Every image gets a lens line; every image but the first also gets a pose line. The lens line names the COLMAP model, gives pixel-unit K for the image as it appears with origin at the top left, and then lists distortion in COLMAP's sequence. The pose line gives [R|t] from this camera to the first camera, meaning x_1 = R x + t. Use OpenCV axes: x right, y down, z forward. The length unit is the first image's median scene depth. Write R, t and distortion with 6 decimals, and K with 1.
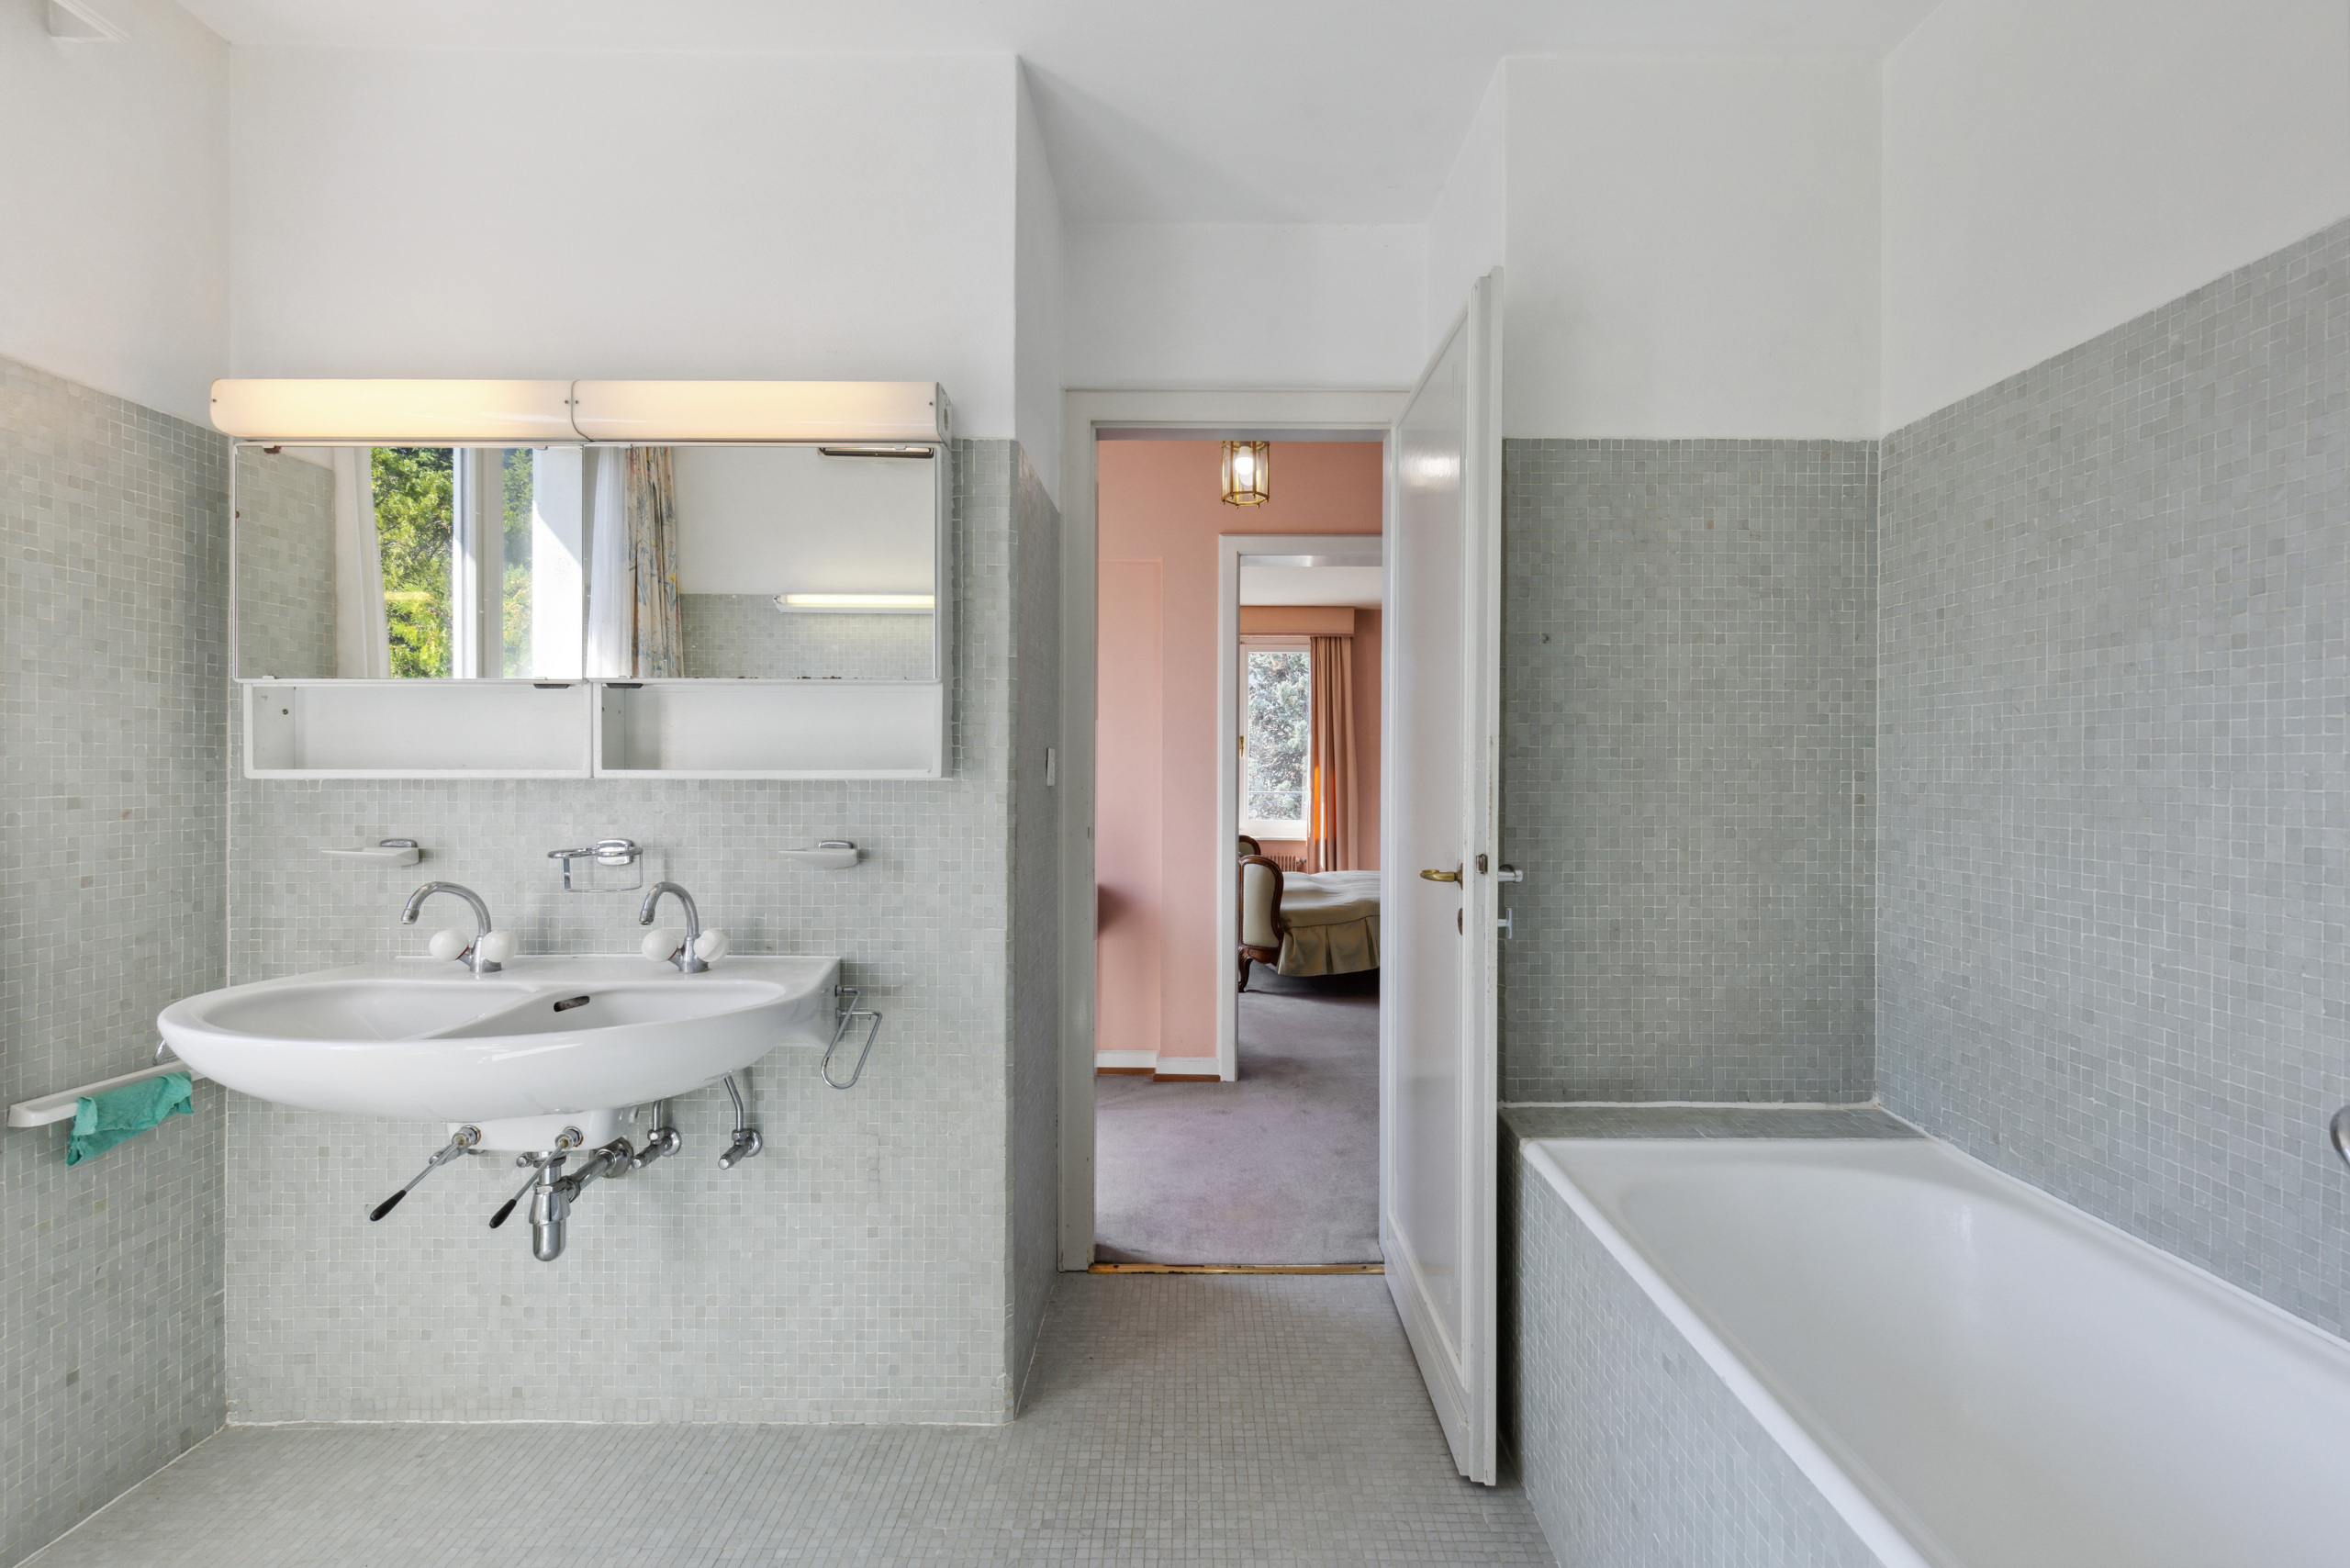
lens RADIAL K [[1055.2, 0, 1220.3], [0, 1055.2, 754.3], [0, 0, 1]] dist [0.002210, 0.000125]
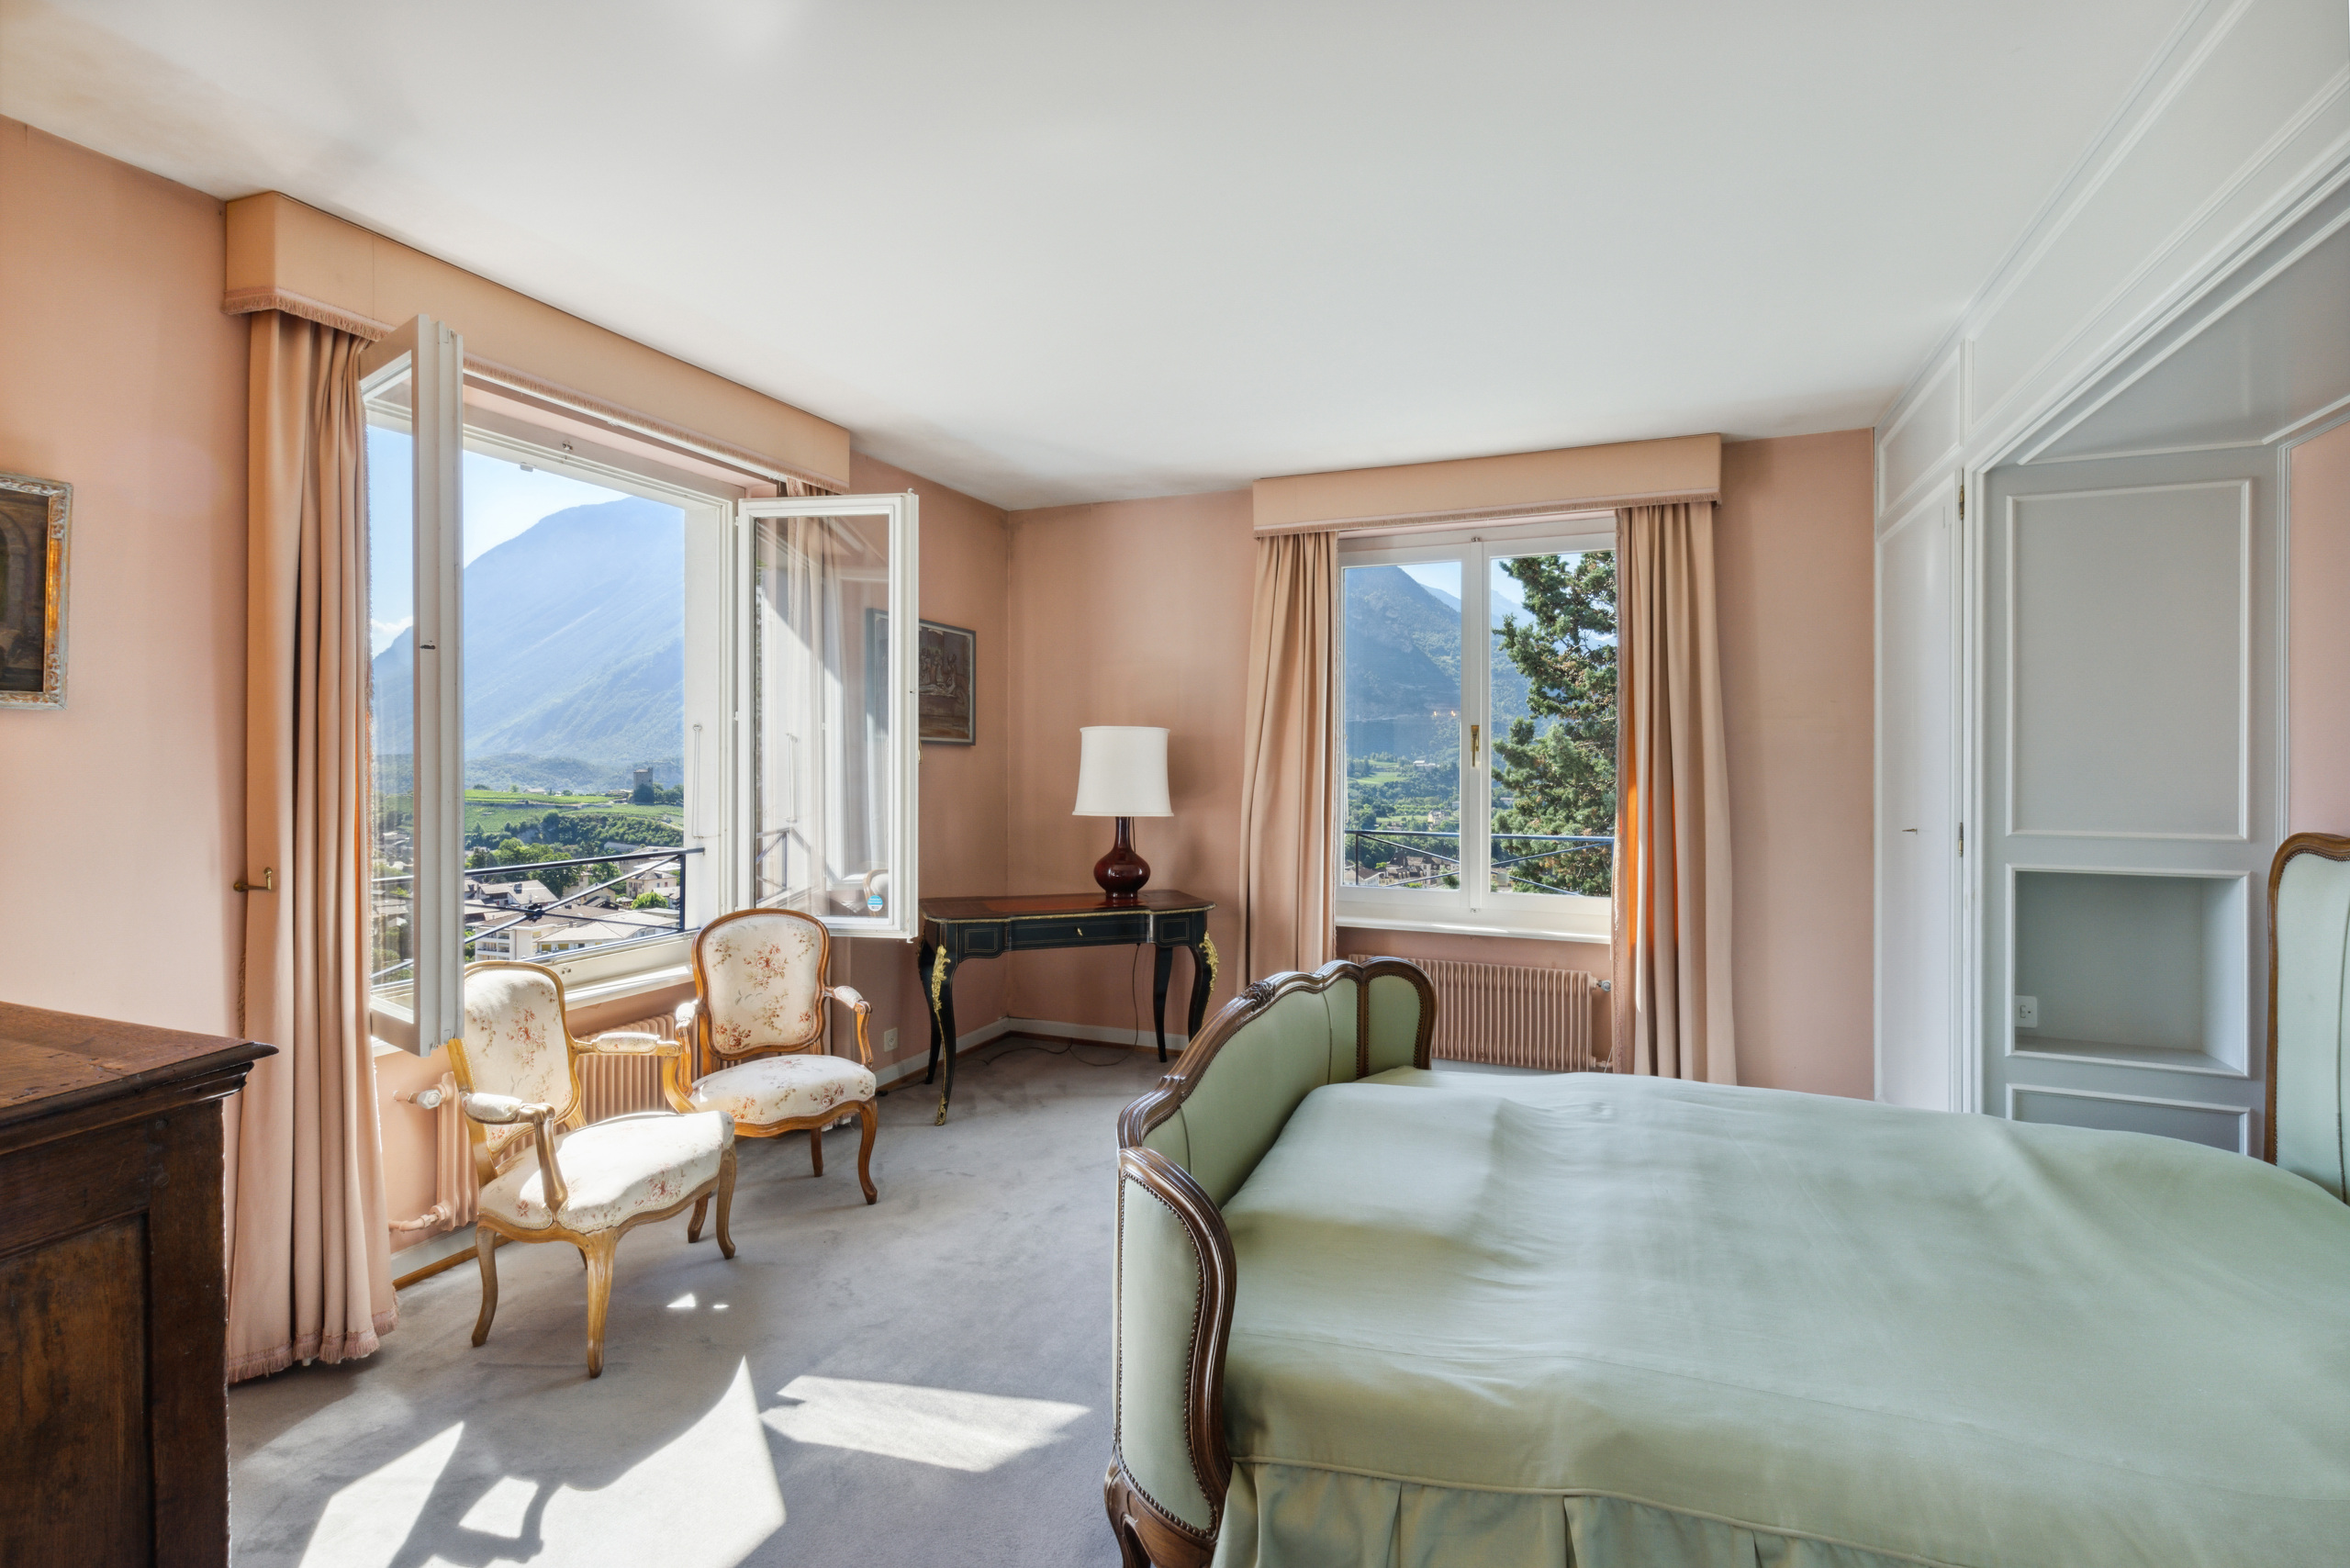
lens RADIAL K [[1055.2, 0, 1220.3], [0, 1055.2, 754.3], [0, 0, 1]] dist [0.002210, 0.000125]
pose [[0.923515, 0.000492, -0.383563, 0.103200], [0.000156, 0.999999, 0.001659, -0.004442], [0.383563, -0.001592, 0.923513, 0.506206]]
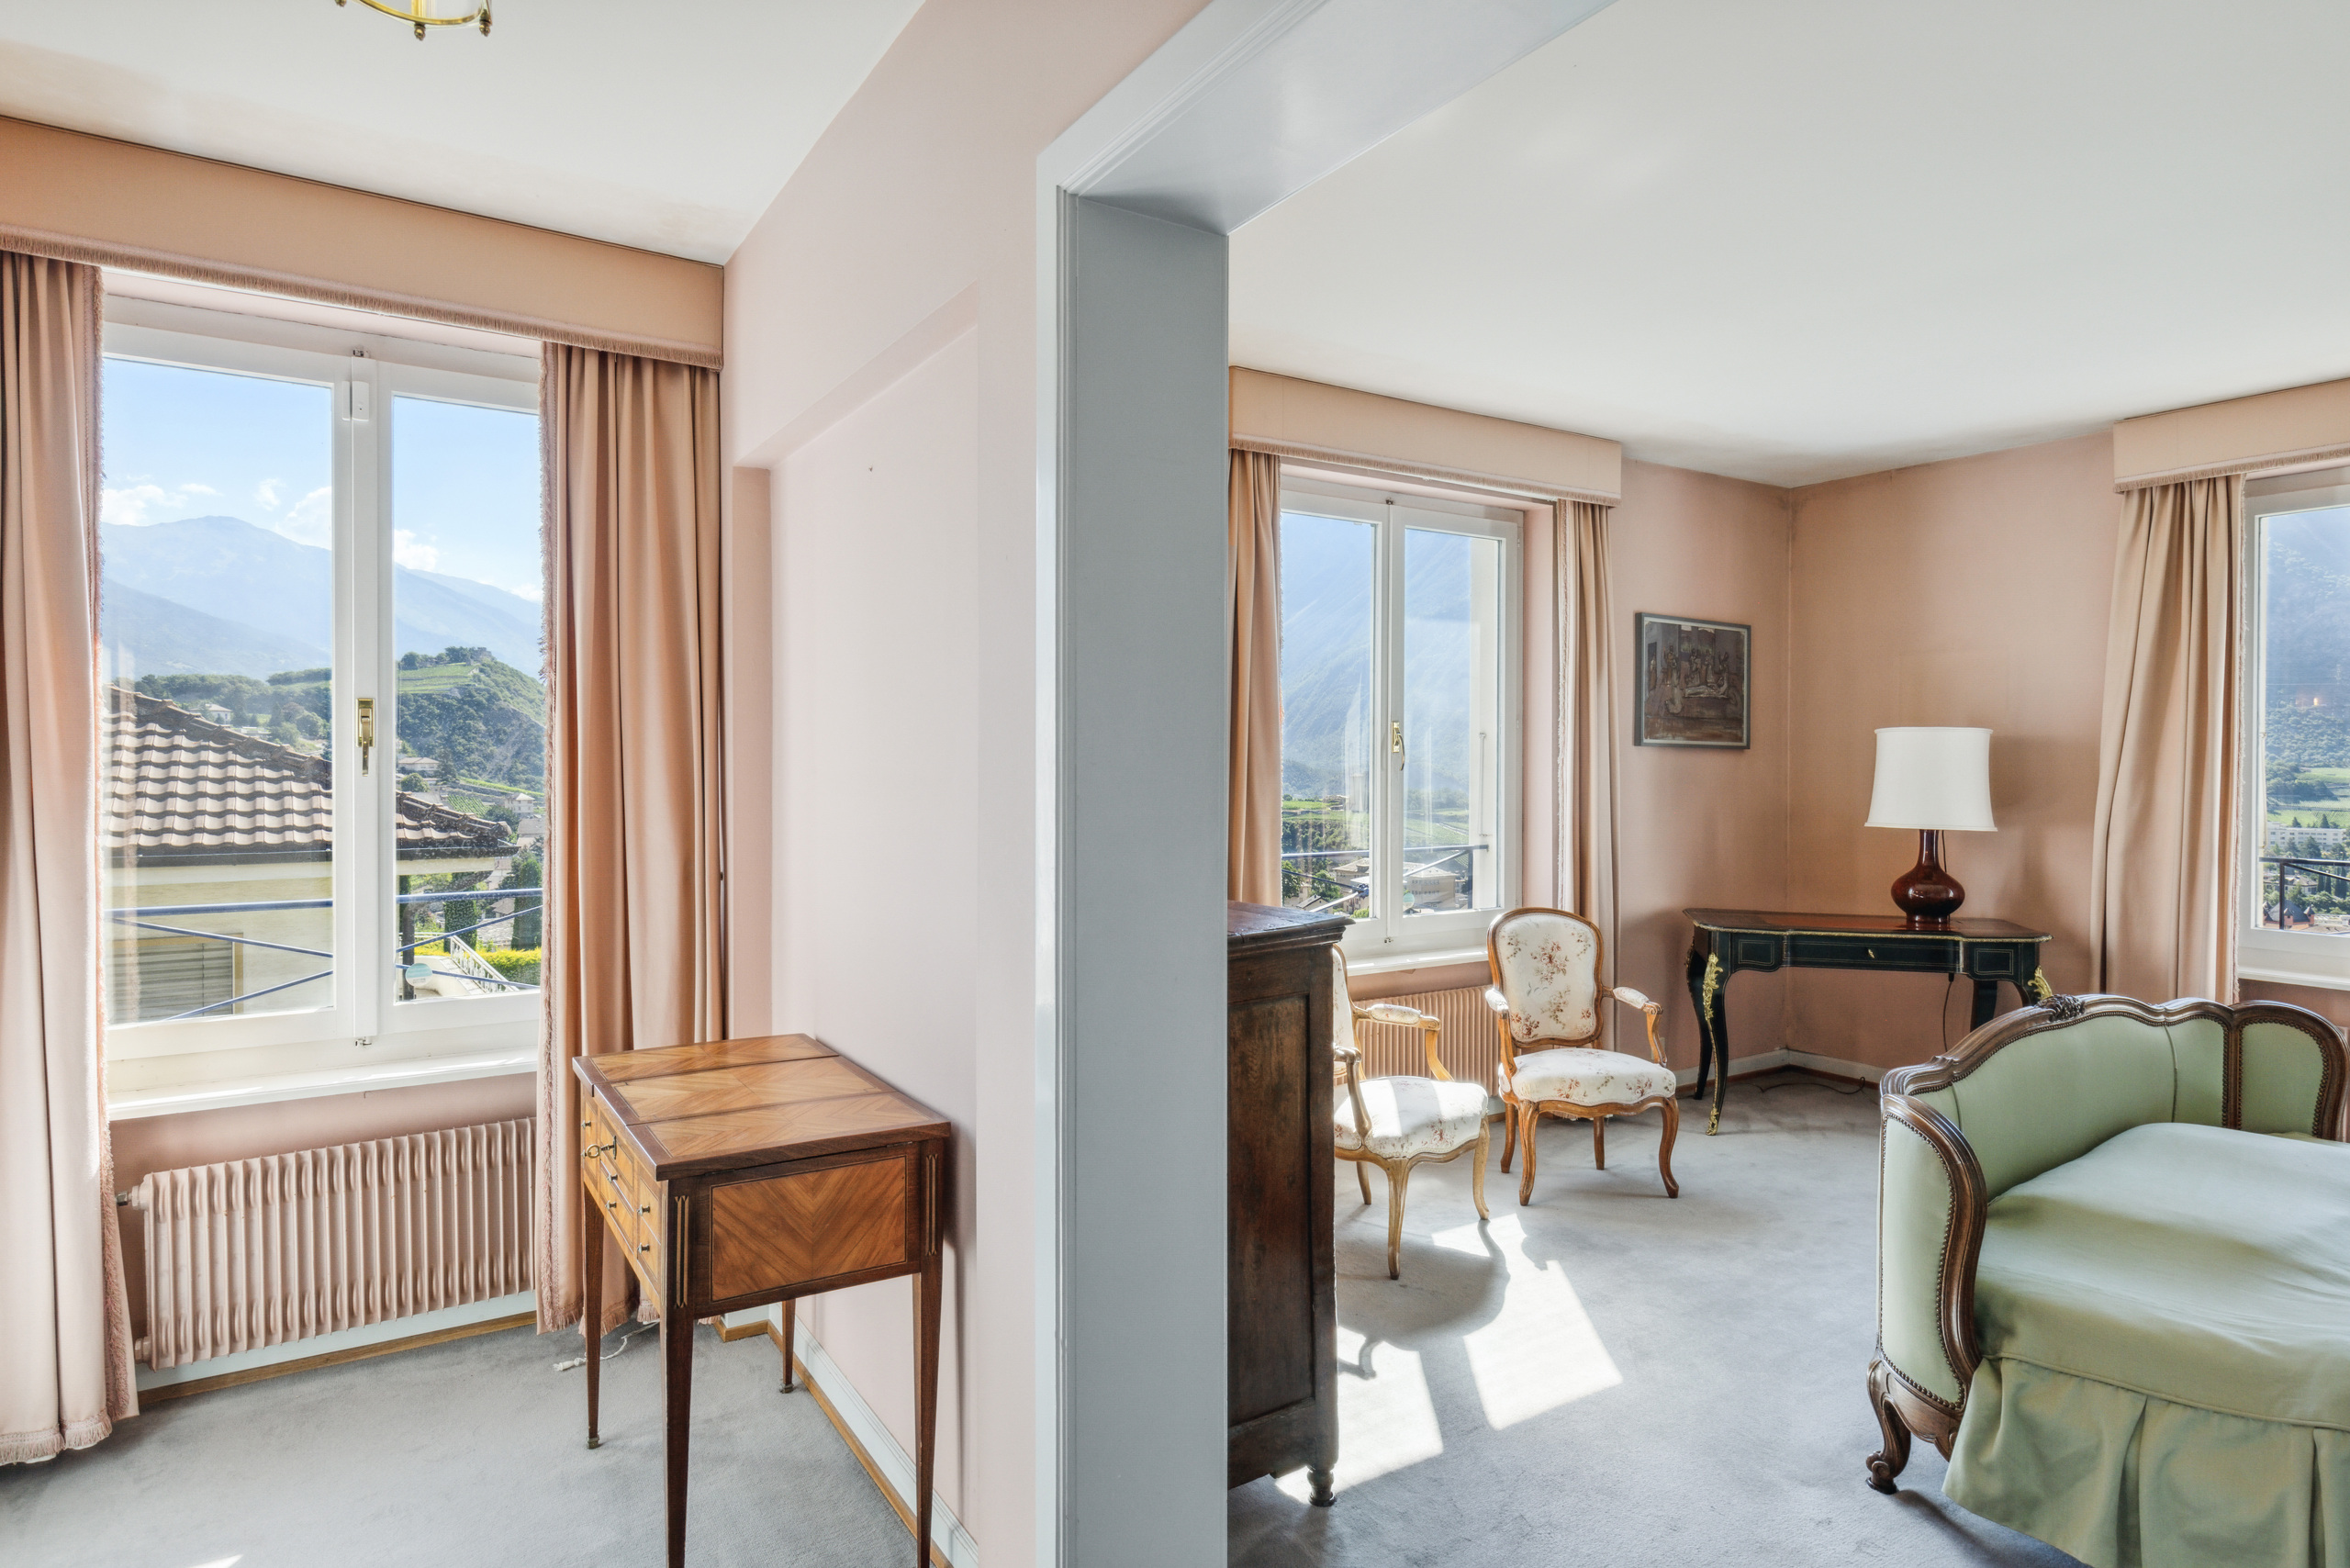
lens RADIAL K [[1318.5, 0, 1182.7], [0, 1318.5, 772.4], [0, 0, 1]] dist [0.004546, -0.000174]
pose [[0.518283, 0.009937, -0.855151, 0.178711], [0.002450, 0.999911, 0.013104, -0.005985], [0.855206, -0.008886, 0.518213, 0.398588]]
